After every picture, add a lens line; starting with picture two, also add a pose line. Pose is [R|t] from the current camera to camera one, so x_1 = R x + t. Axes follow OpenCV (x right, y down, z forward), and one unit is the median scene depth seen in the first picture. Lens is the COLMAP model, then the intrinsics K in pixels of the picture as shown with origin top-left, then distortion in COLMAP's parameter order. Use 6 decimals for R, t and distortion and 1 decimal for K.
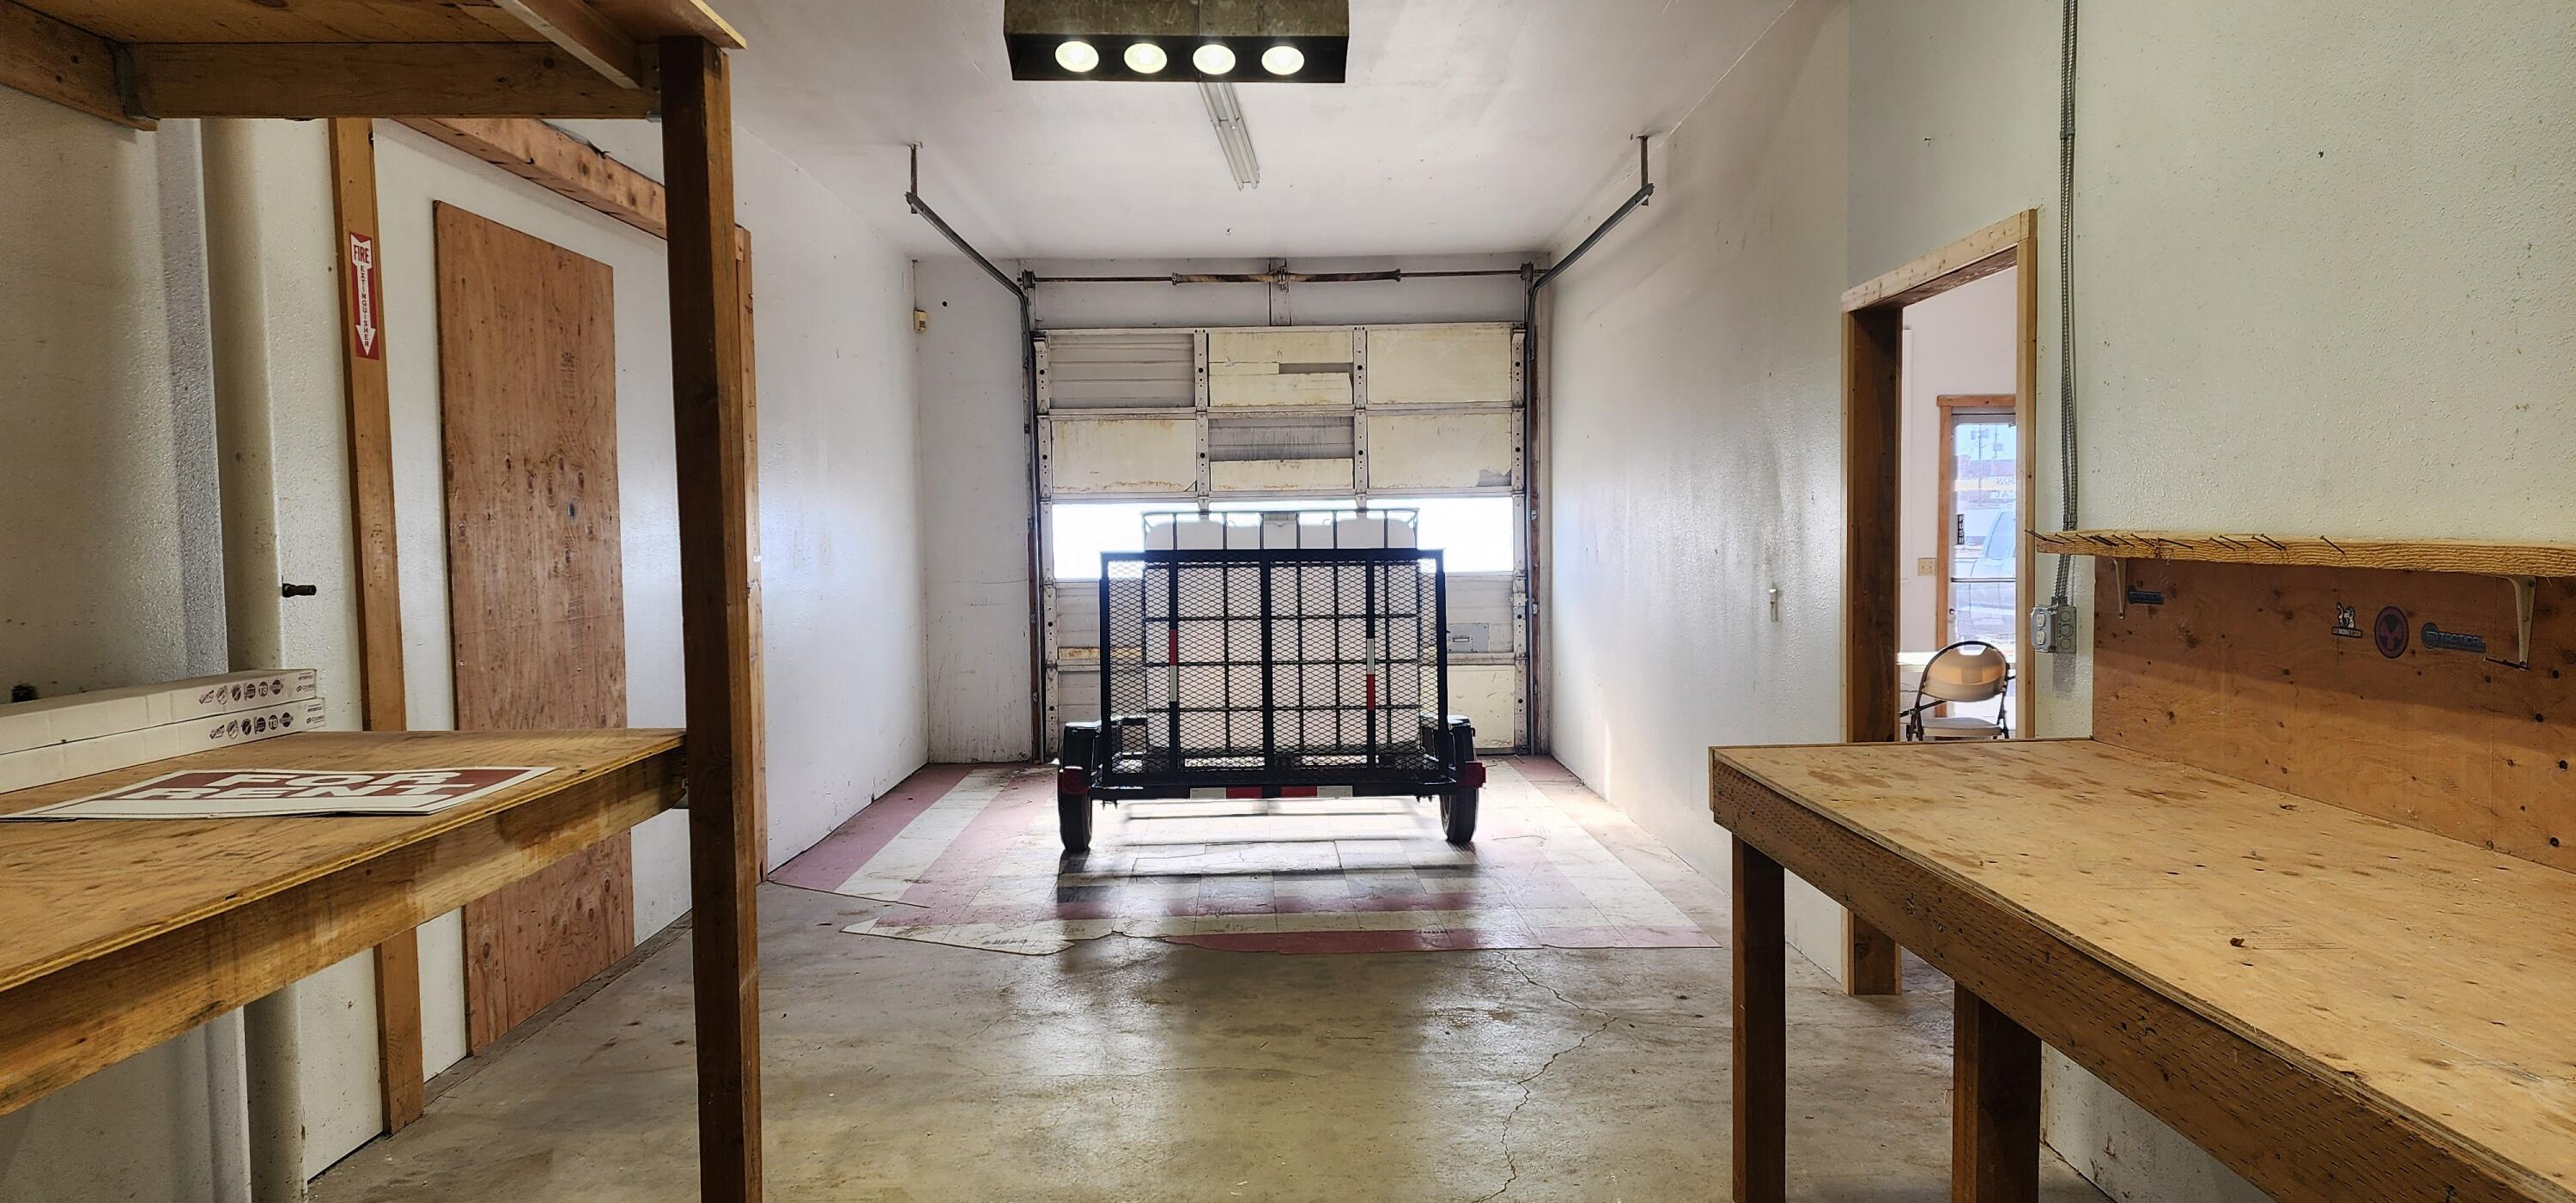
lens RADIAL K [[1728.6, 0, 1291.4], [0, 1728.6, 610.0], [0, 0, 1]] dist [0.007167, -0.036776]
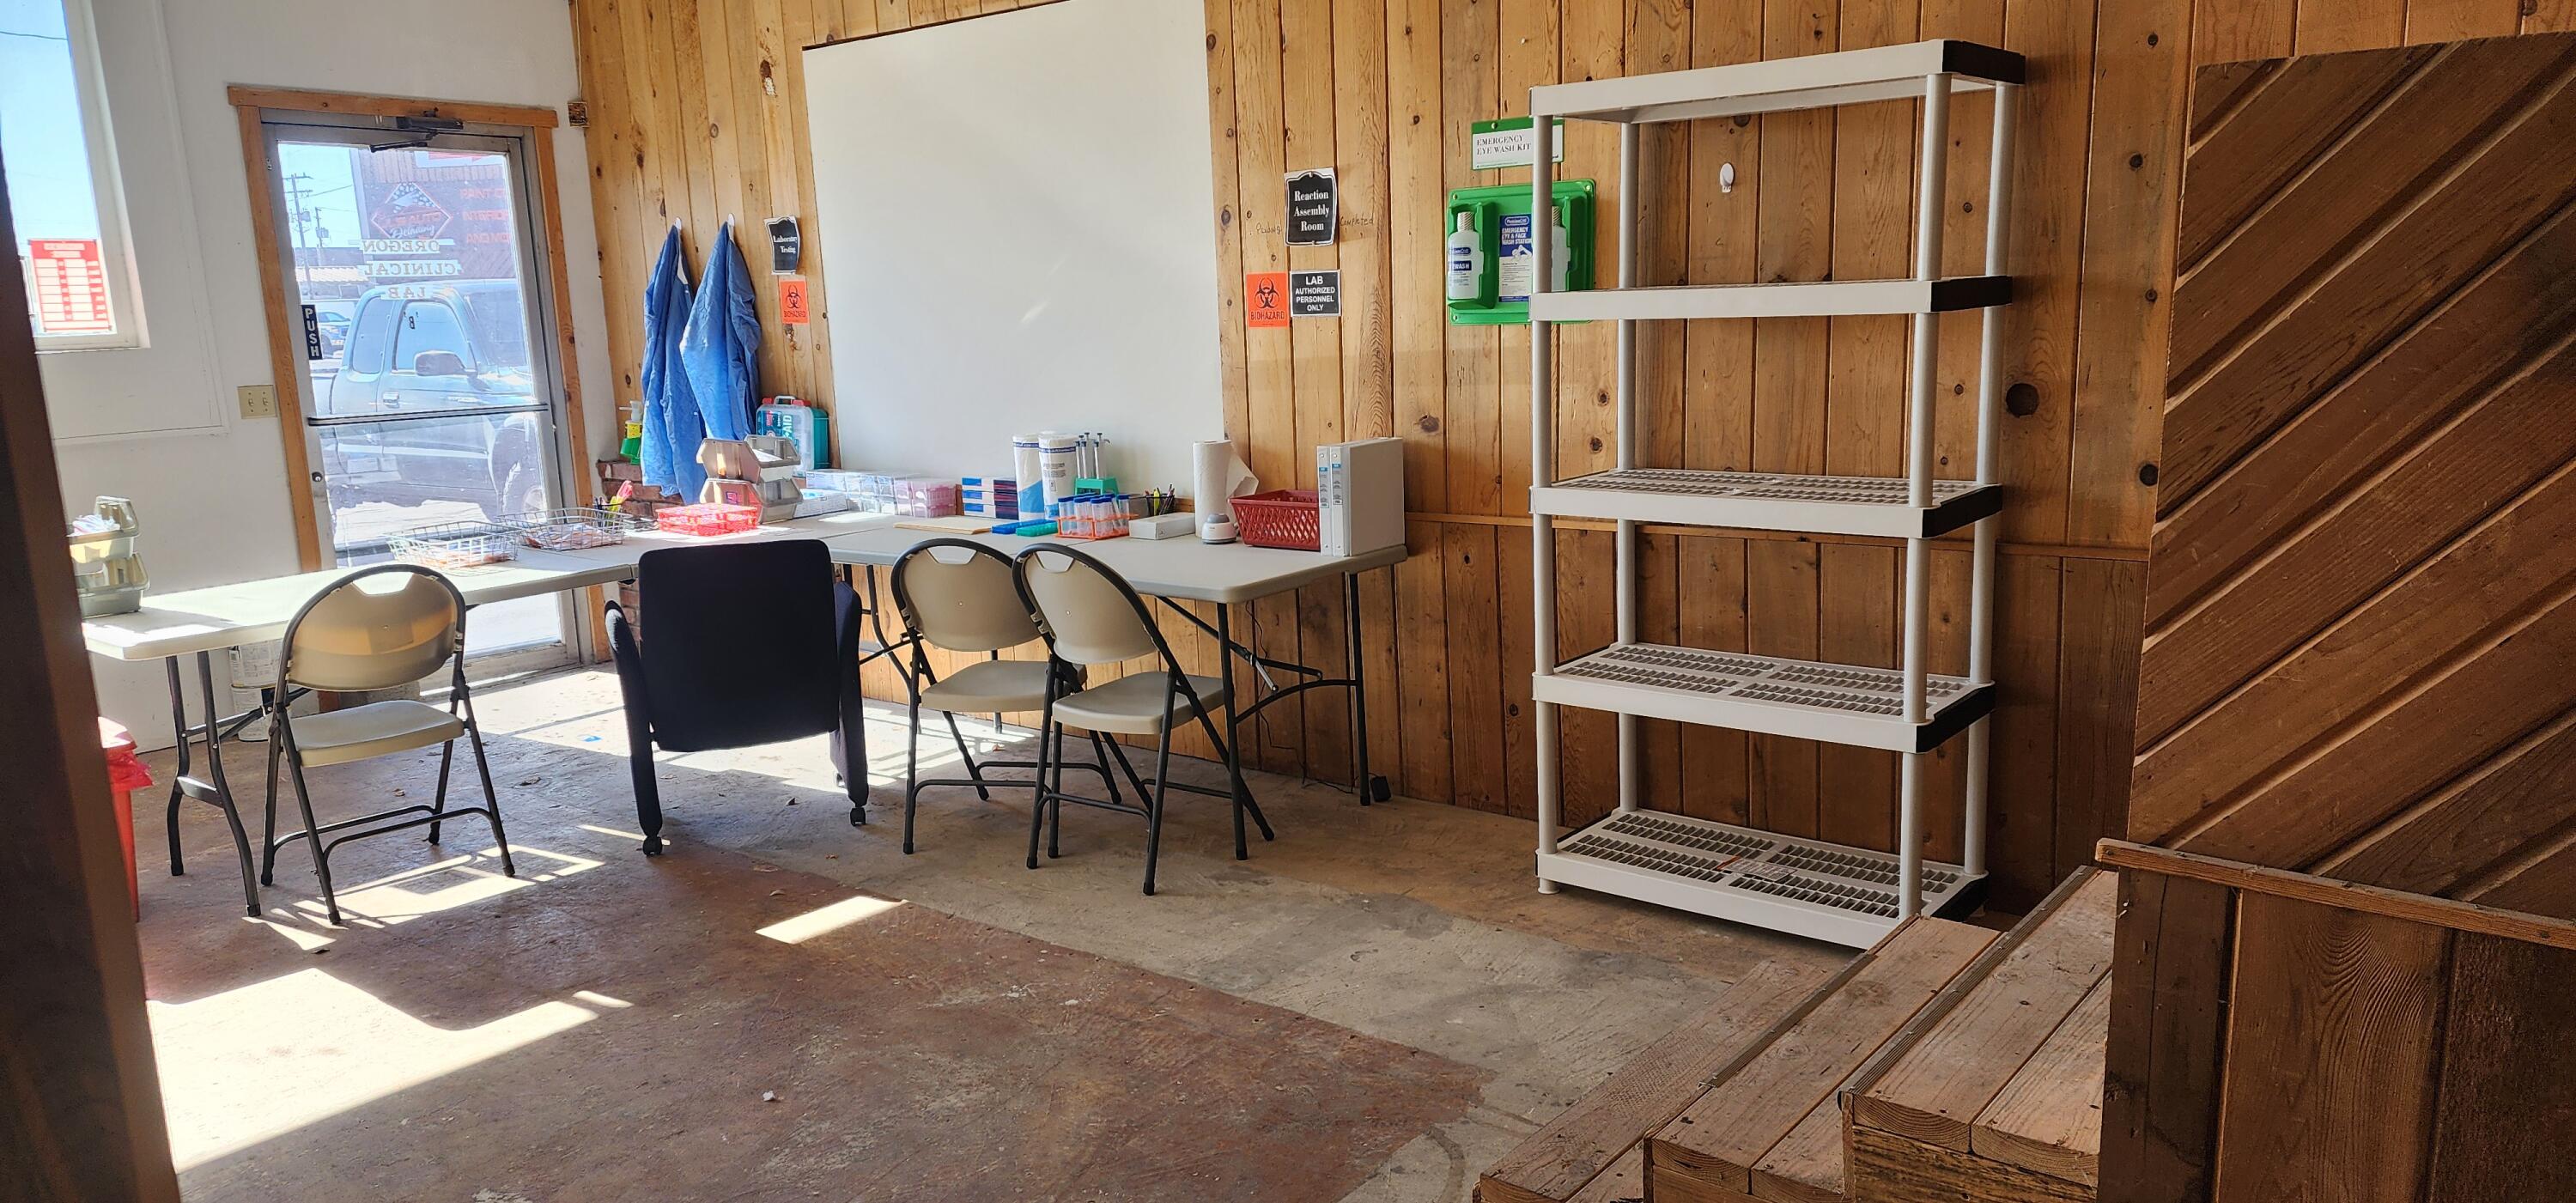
lens RADIAL K [[1728.6, 0, 1289.2], [0, 1728.6, 608.6], [0, 0, 1]] dist [0.007167, -0.036776]
pose [[0.632669, -0.168809, 0.755800, 0.171964], [0.074930, 0.984718, 0.157215, -0.025610], [-0.770789, -0.042833, 0.635649, 0.456062]]
